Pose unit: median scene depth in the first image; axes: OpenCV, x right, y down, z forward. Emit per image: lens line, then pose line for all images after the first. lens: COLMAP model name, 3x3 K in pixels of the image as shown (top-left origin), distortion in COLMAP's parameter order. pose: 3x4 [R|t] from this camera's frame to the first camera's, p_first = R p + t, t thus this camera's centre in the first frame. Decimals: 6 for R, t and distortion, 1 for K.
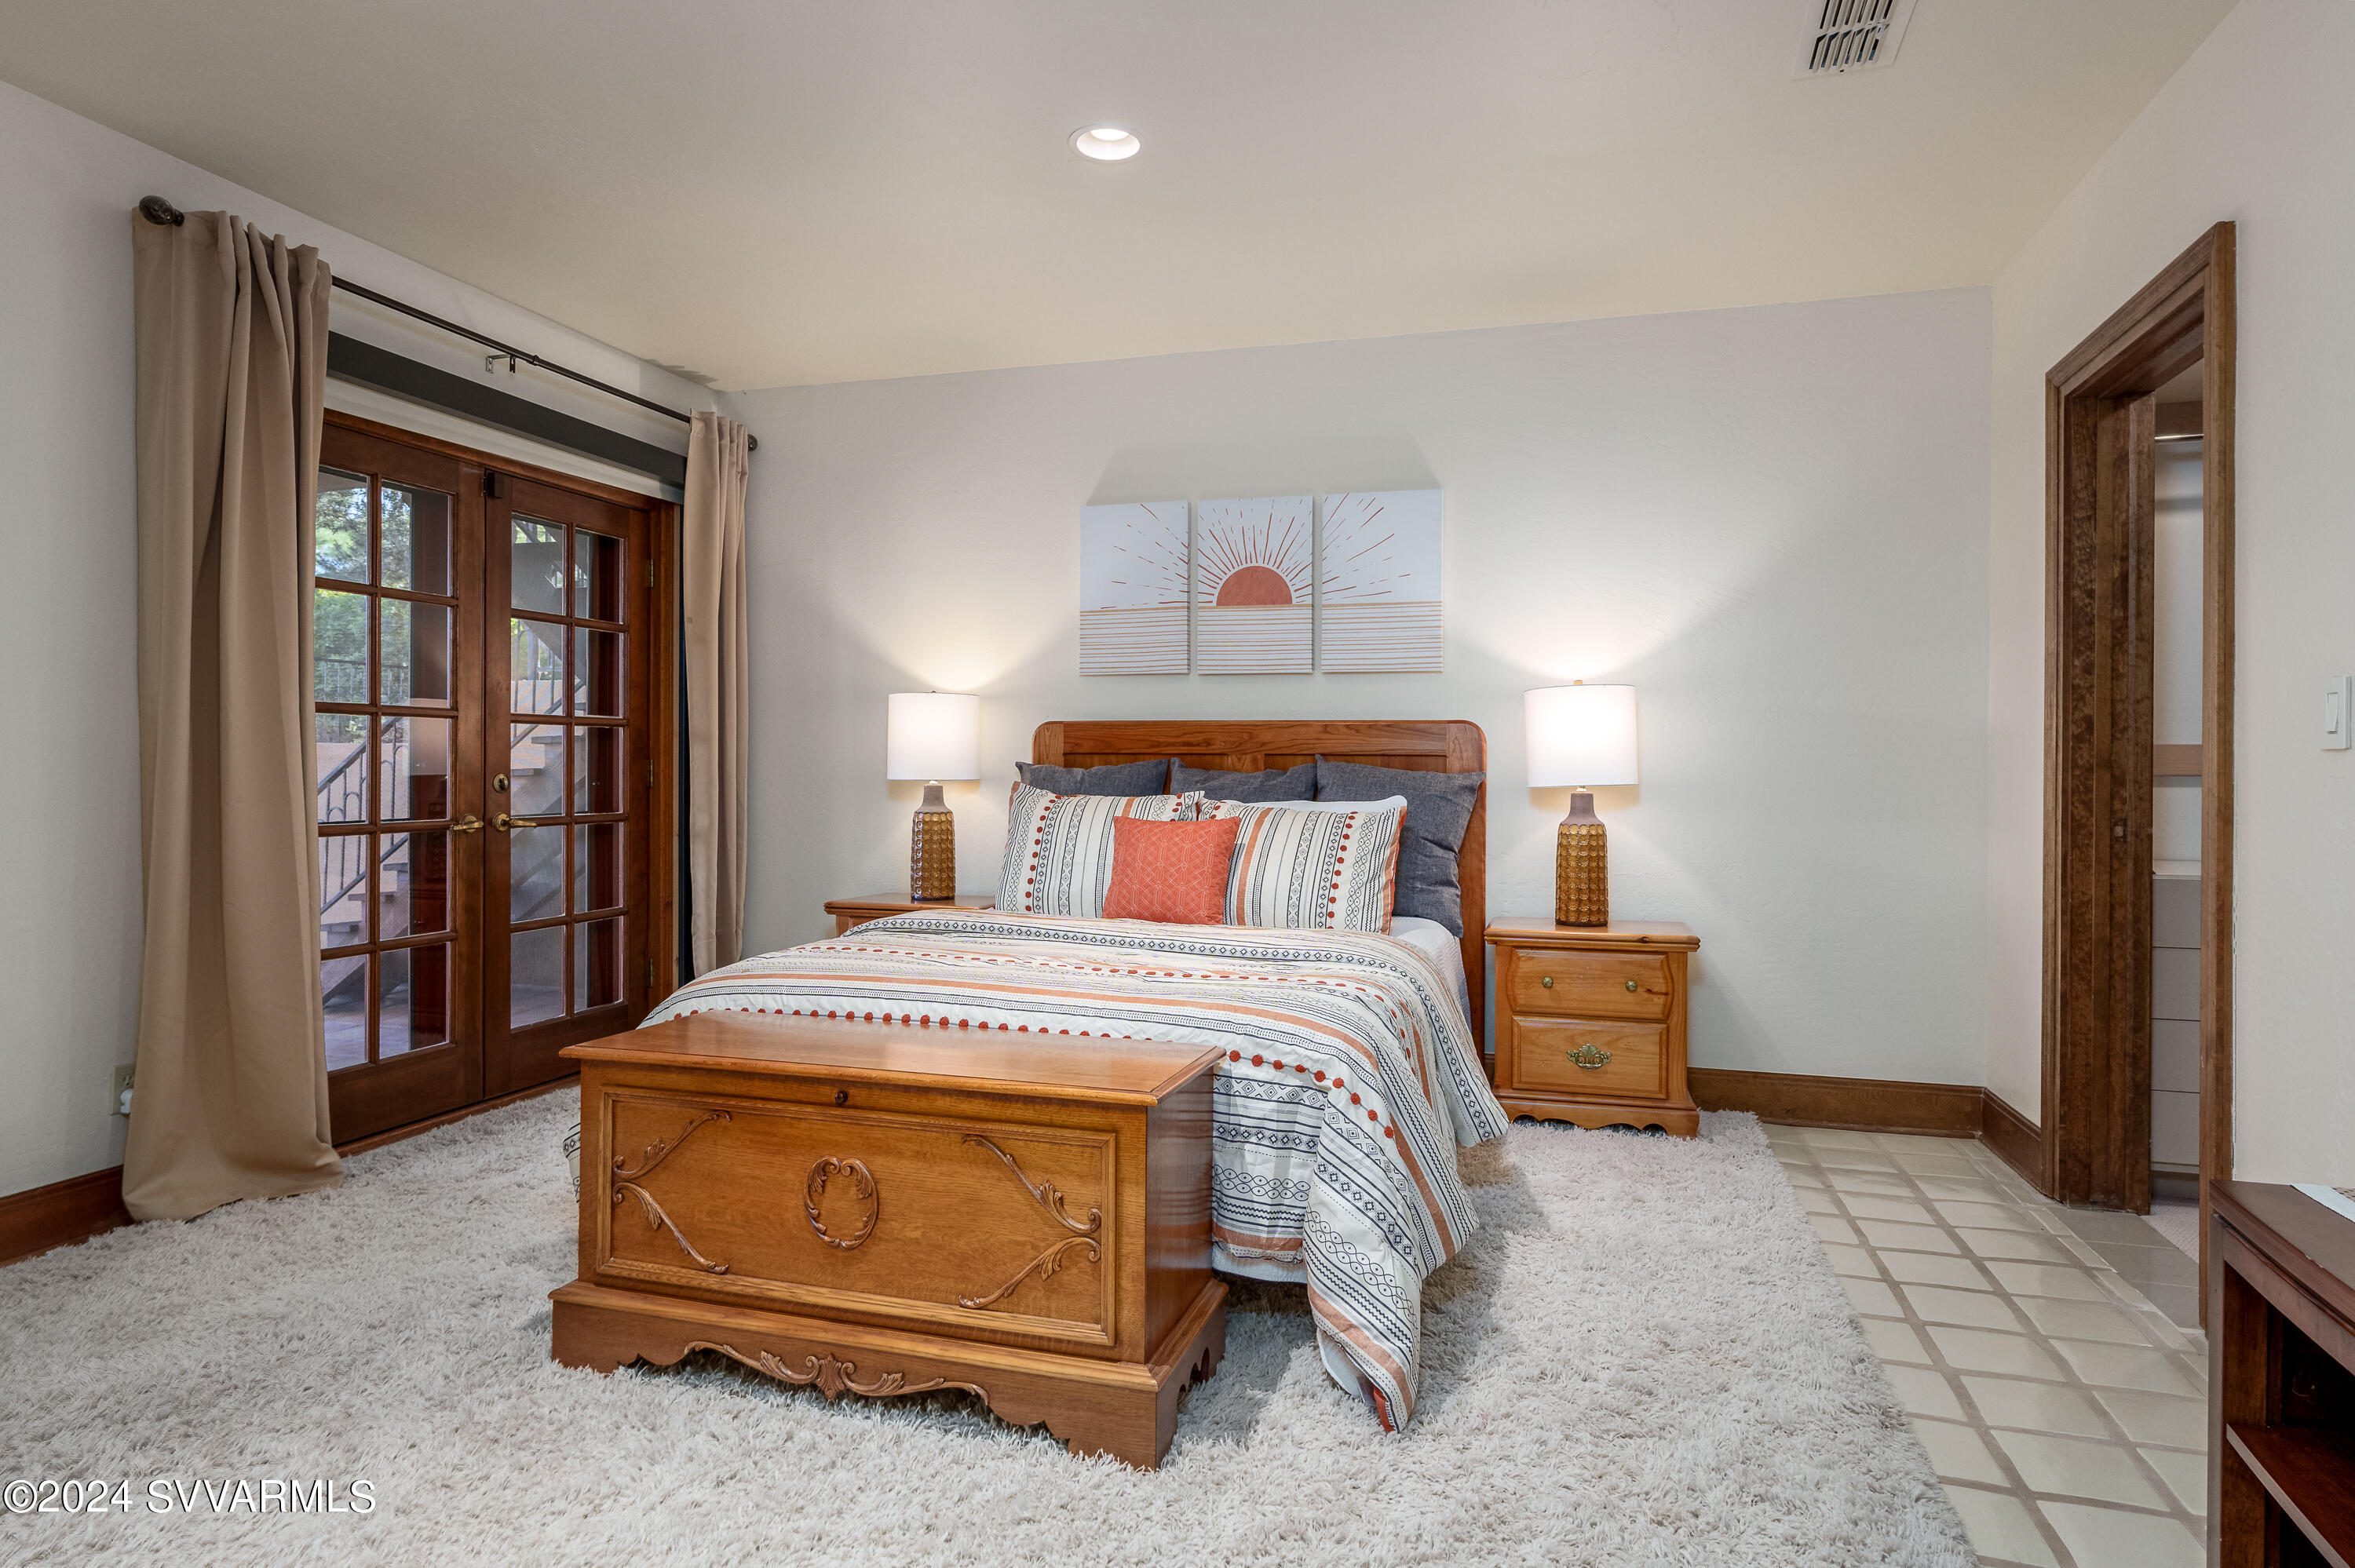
lens RADIAL K [[1310.2, 0, 1177.5], [0, 1310.2, 784.0], [0, 0, 1]] dist [0.002938, 0.001380]
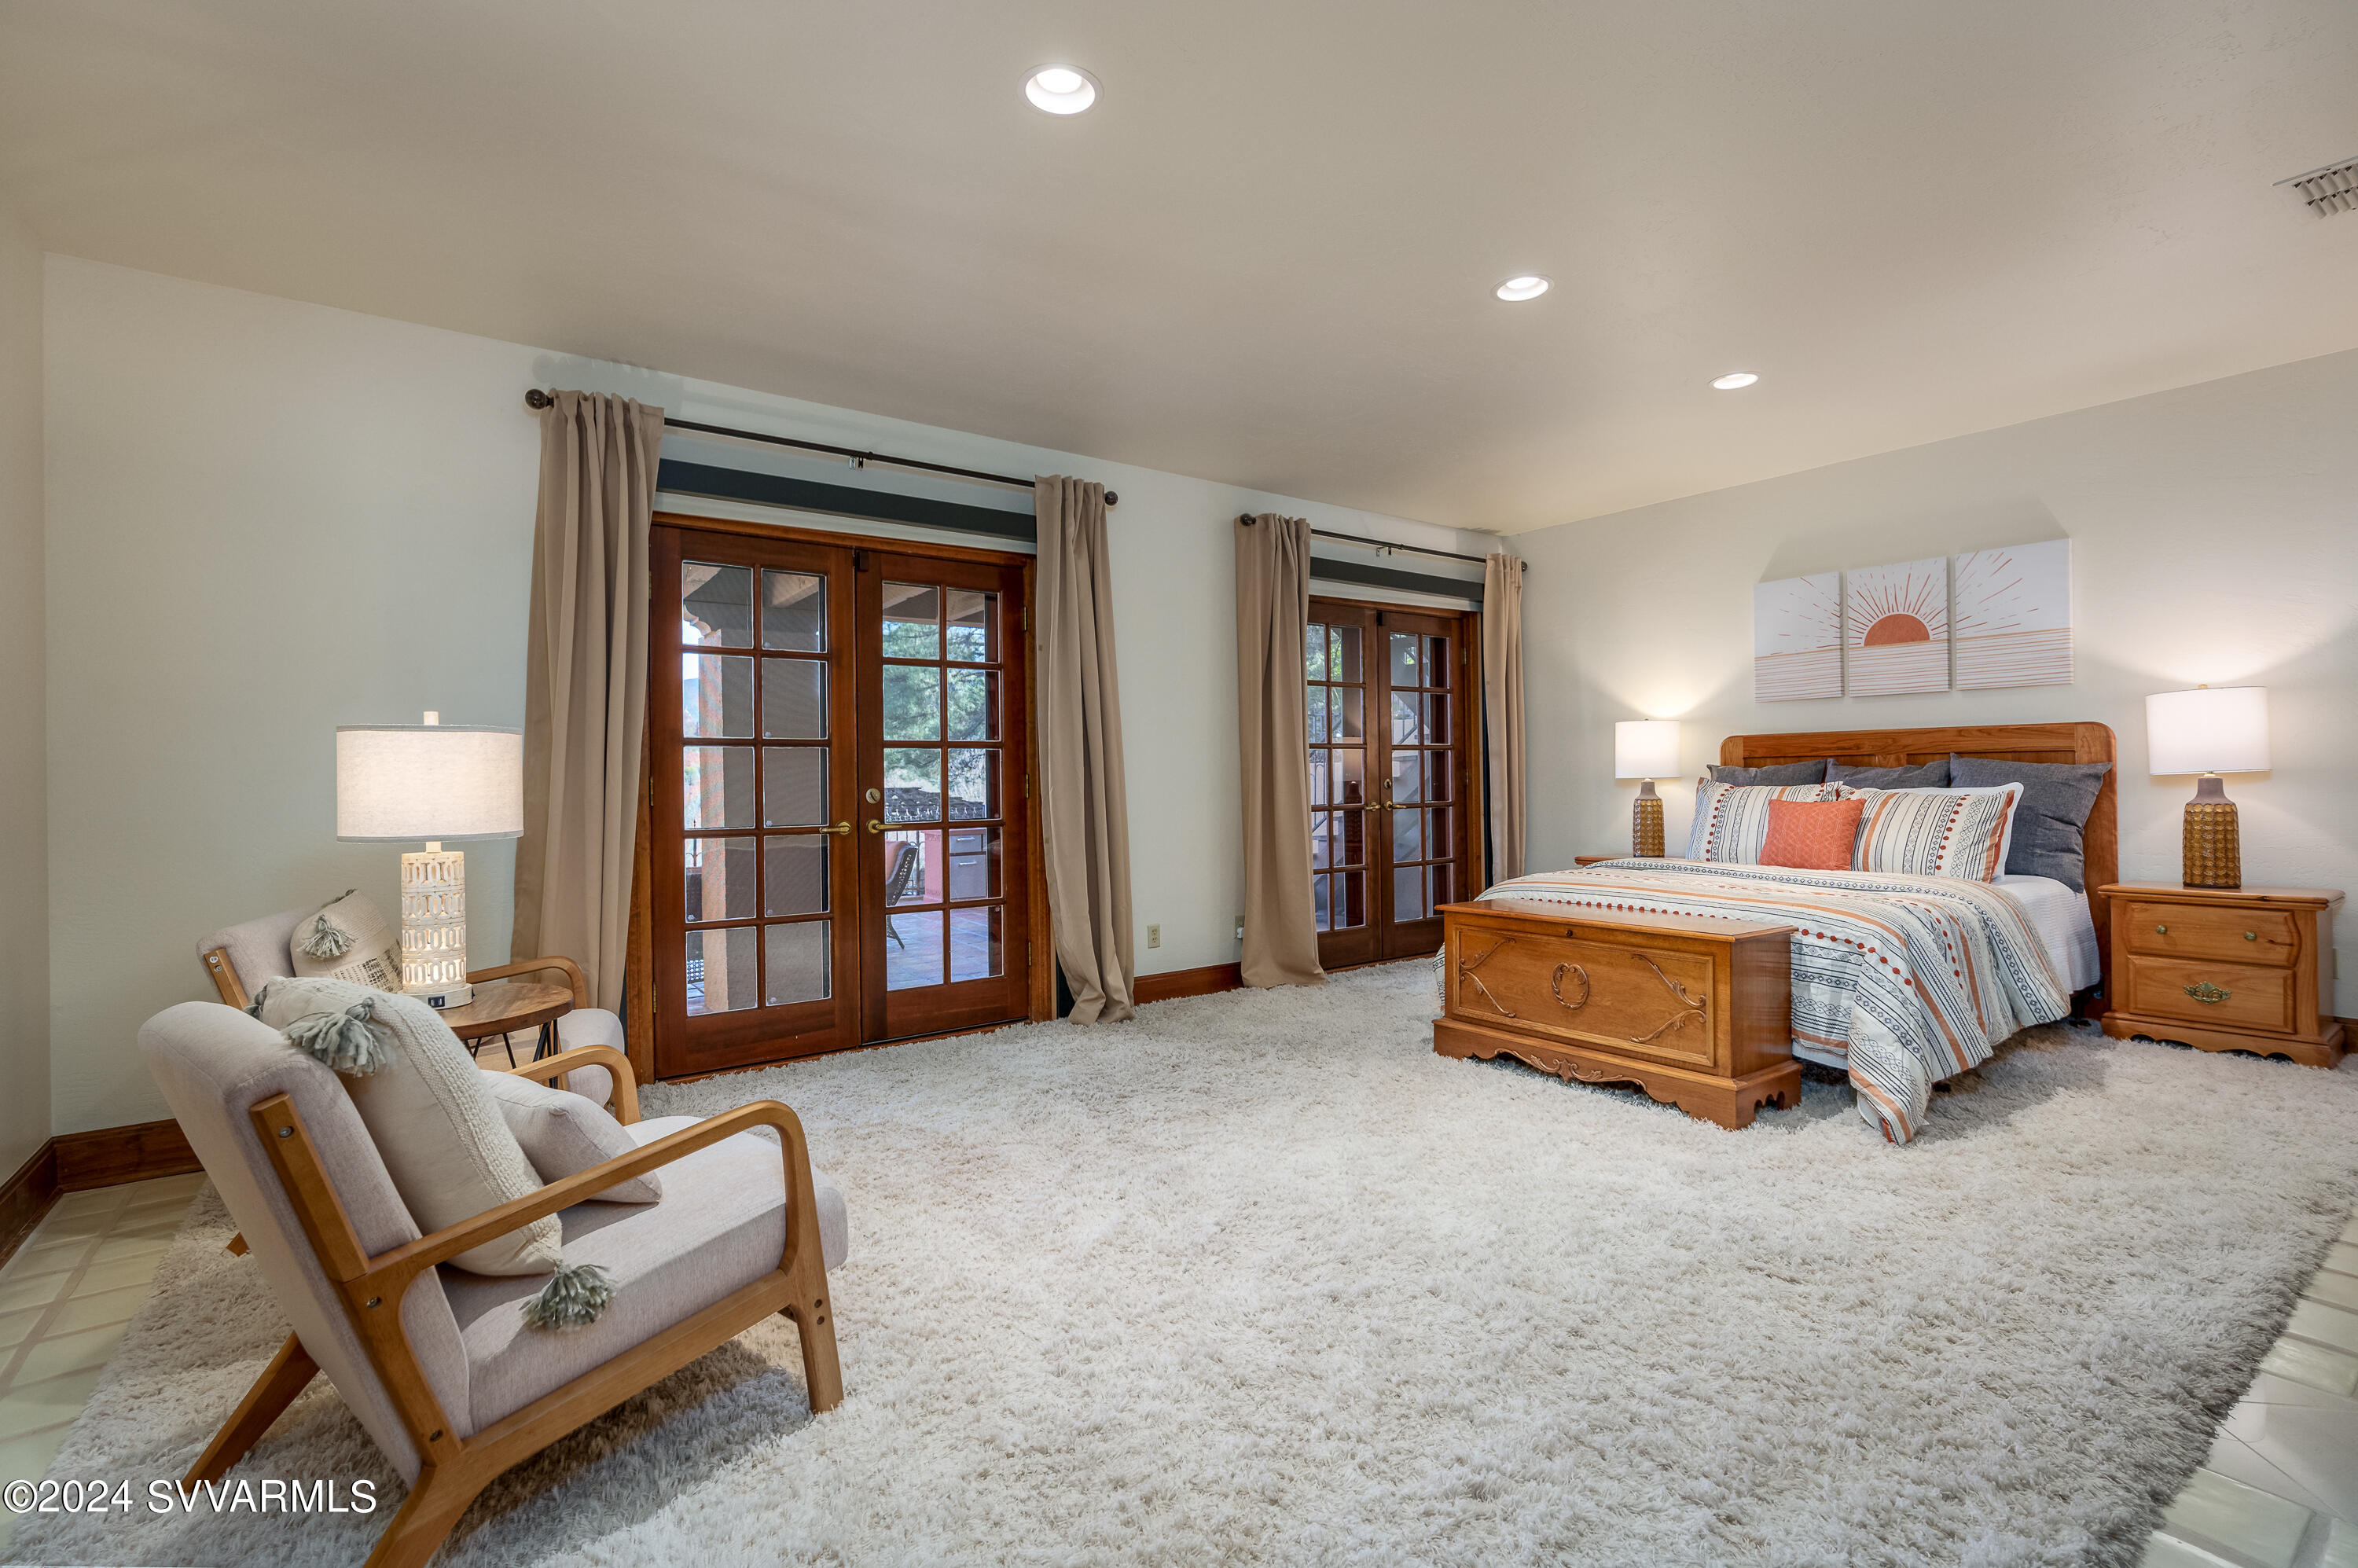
lens RADIAL K [[1076.2, 0, 1179.0], [0, 1076.2, 784.0], [0, 0, 1]] dist [-0.015151, 0.000575]
pose [[0.805704, -0.016257, -0.592096, 0.130553], [0.013422, 0.999868, -0.009189, 0.009429], [0.592167, -0.000544, 0.805815, -0.370497]]
